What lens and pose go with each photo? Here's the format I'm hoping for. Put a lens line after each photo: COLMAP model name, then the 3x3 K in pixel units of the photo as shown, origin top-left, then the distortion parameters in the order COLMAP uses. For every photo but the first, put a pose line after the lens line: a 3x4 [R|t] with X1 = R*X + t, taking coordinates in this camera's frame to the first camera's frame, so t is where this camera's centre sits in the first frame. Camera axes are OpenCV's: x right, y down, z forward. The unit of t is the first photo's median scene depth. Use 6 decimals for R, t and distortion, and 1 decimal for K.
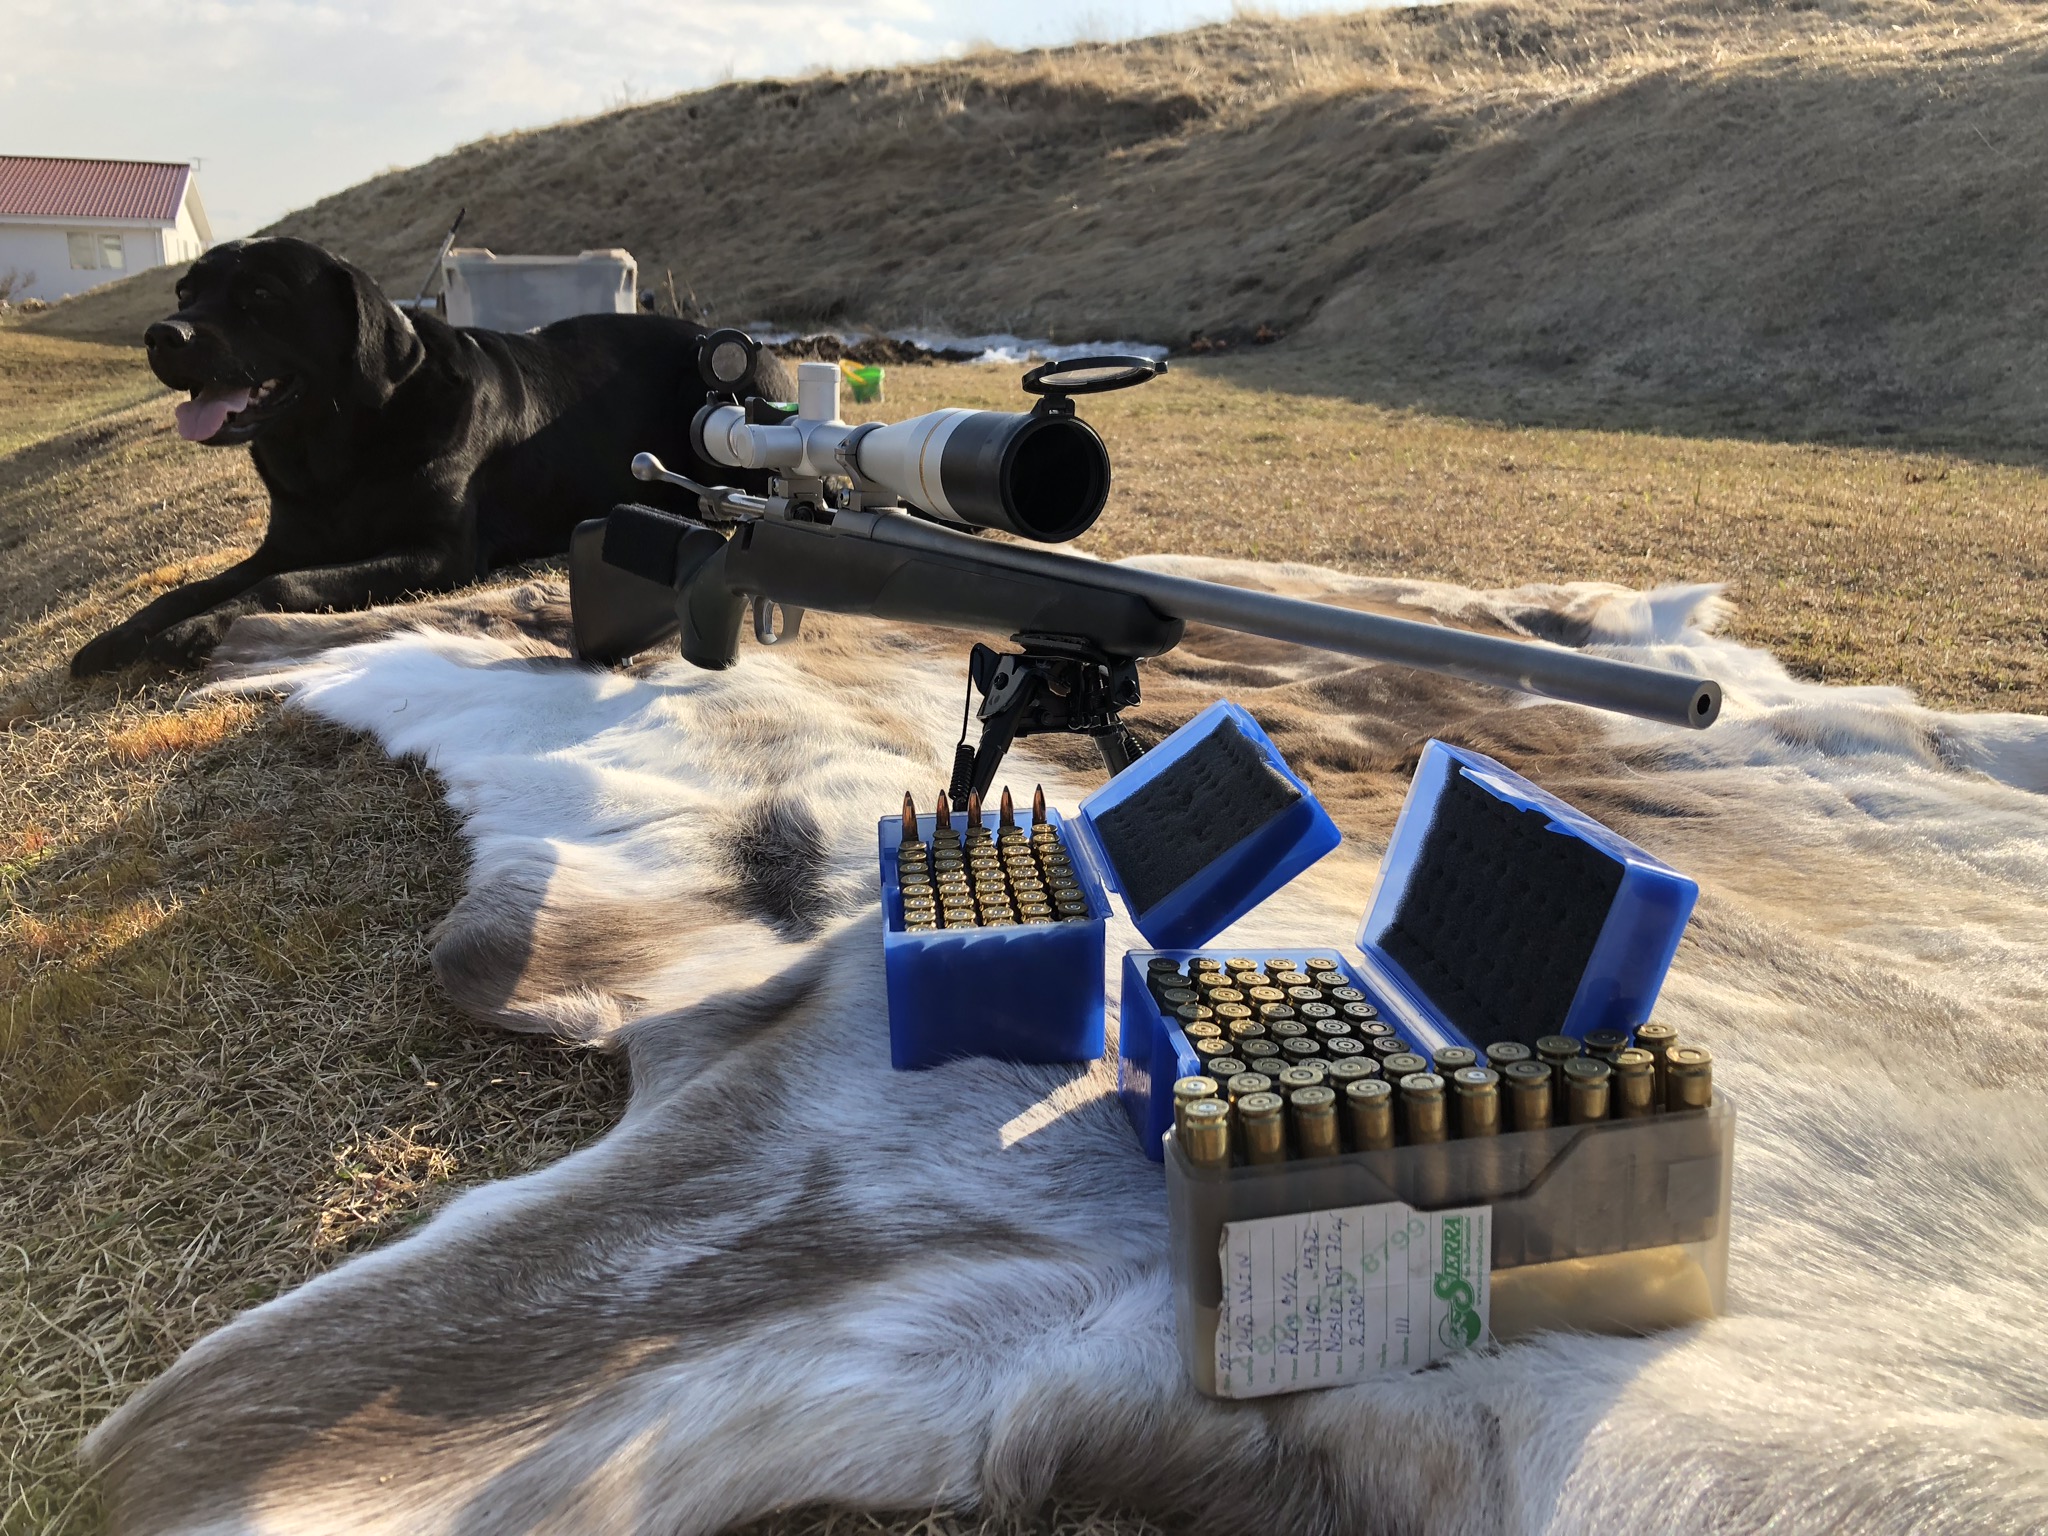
lens RADIAL K [[1682.6, 0, 1027.9], [0, 1682.6, 723.8], [0, 0, 1]] dist [0.019983, 0.008080]
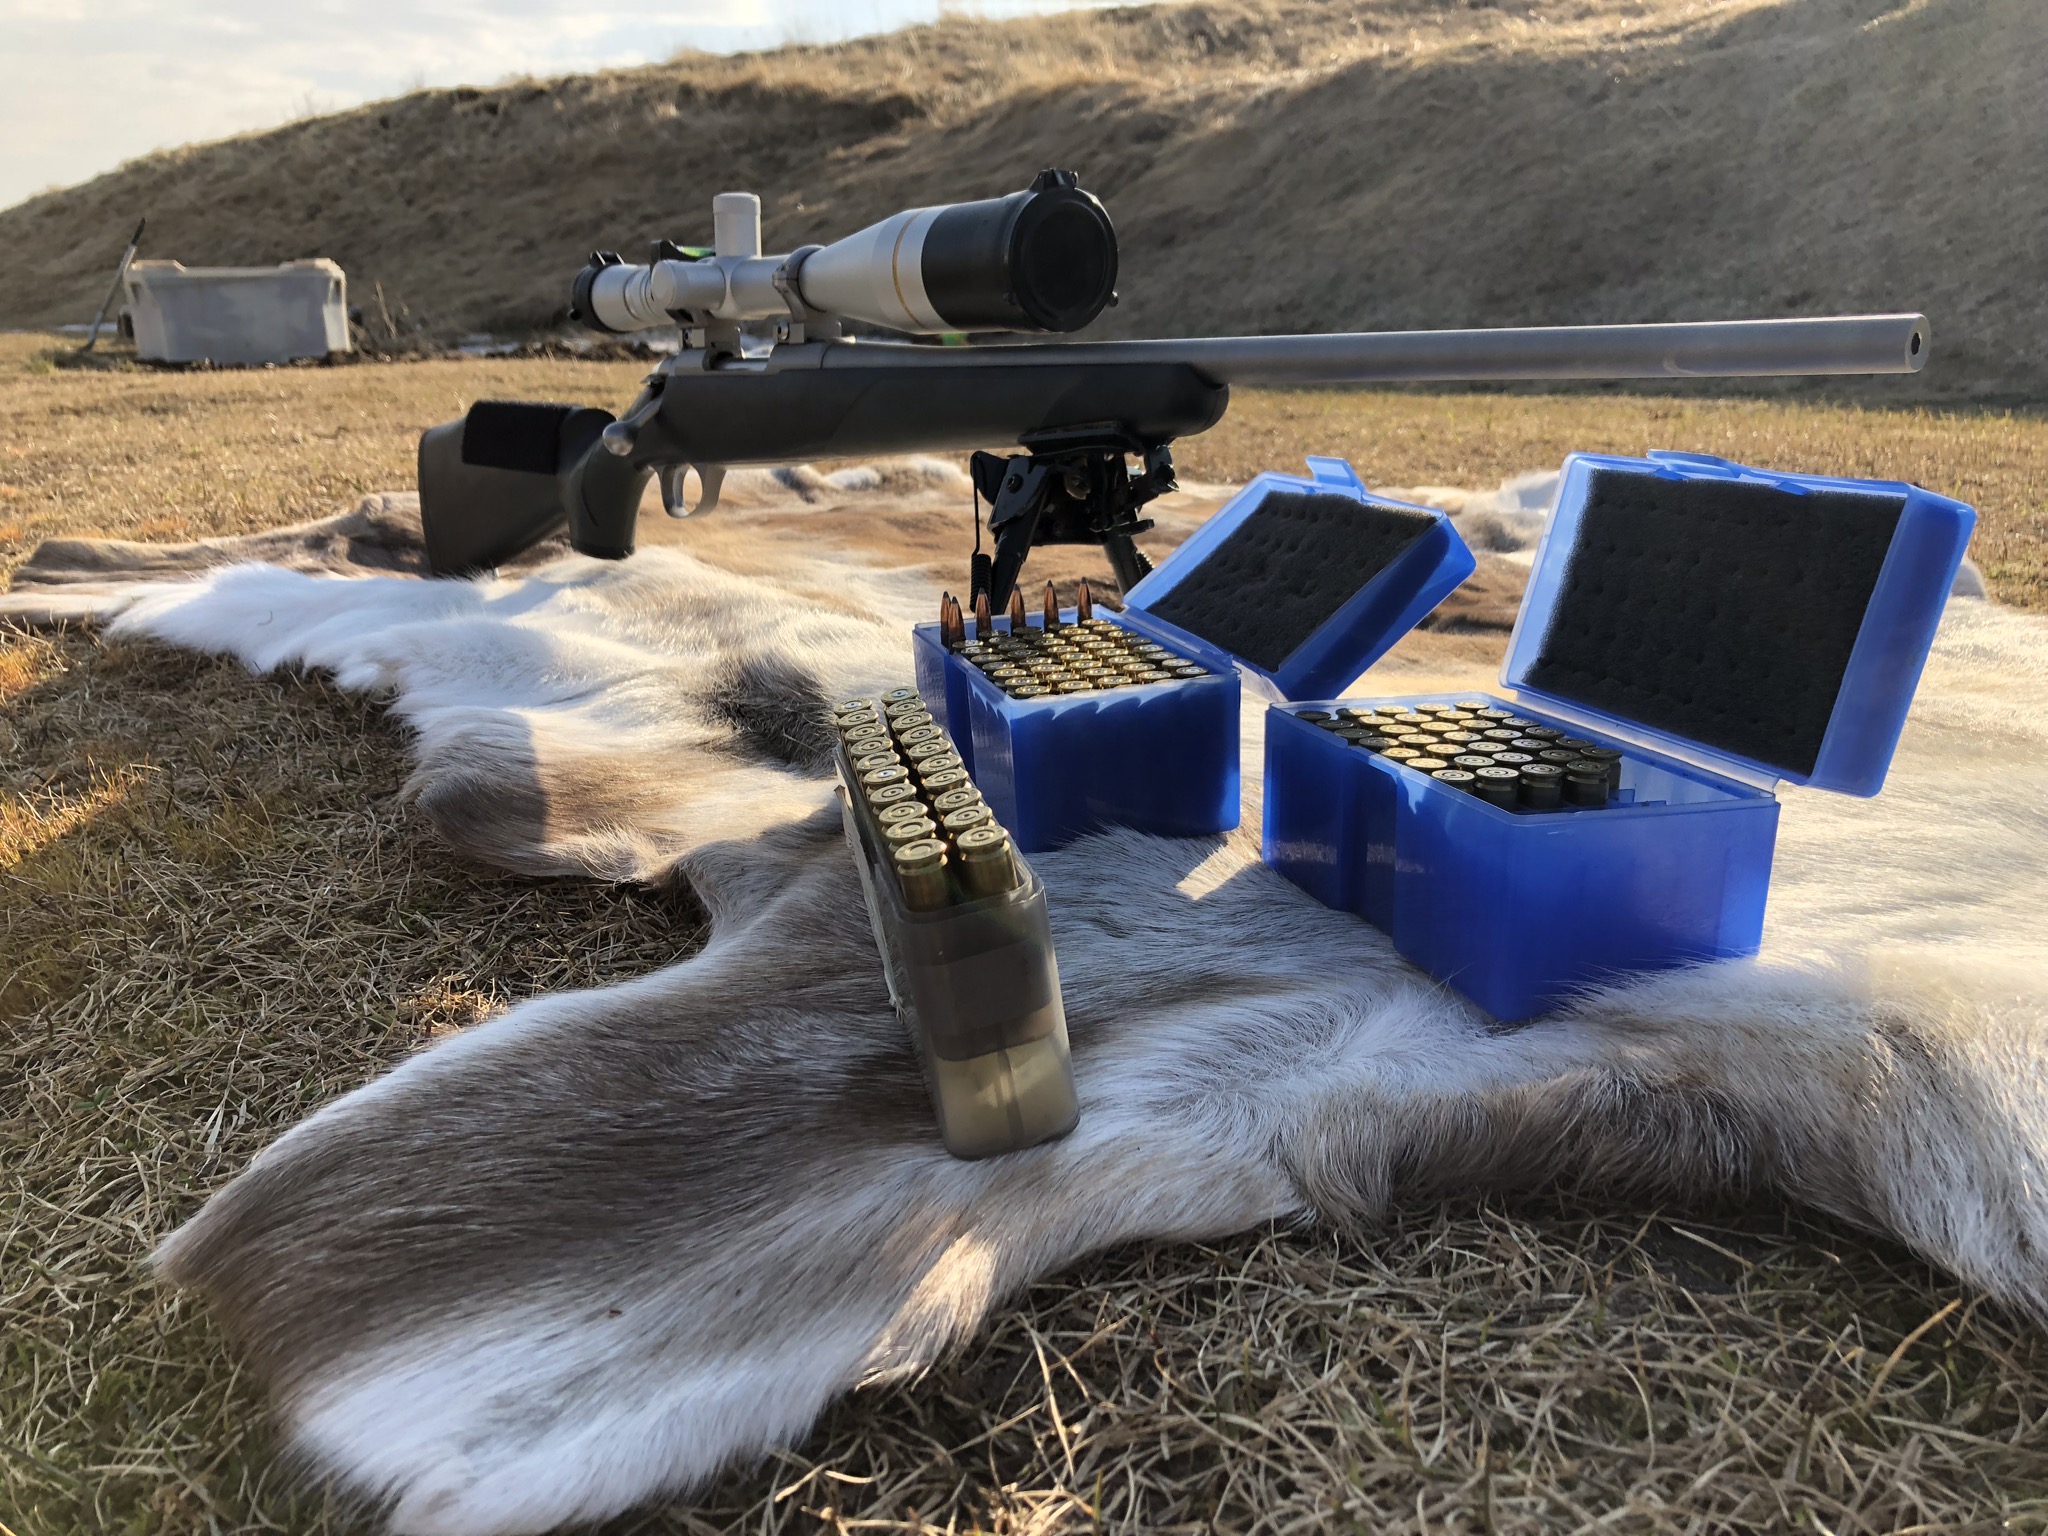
lens RADIAL K [[1685.5, 0, 1024.0], [0, 1685.5, 768.0], [0, 0, 1]] dist [-0.034549, 0.119257]
pose [[0.988436, -0.068300, 0.135387, -0.127314], [0.064615, 0.997415, 0.031434, 0.087276], [-0.137183, -0.022322, 0.990294, 0.078798]]
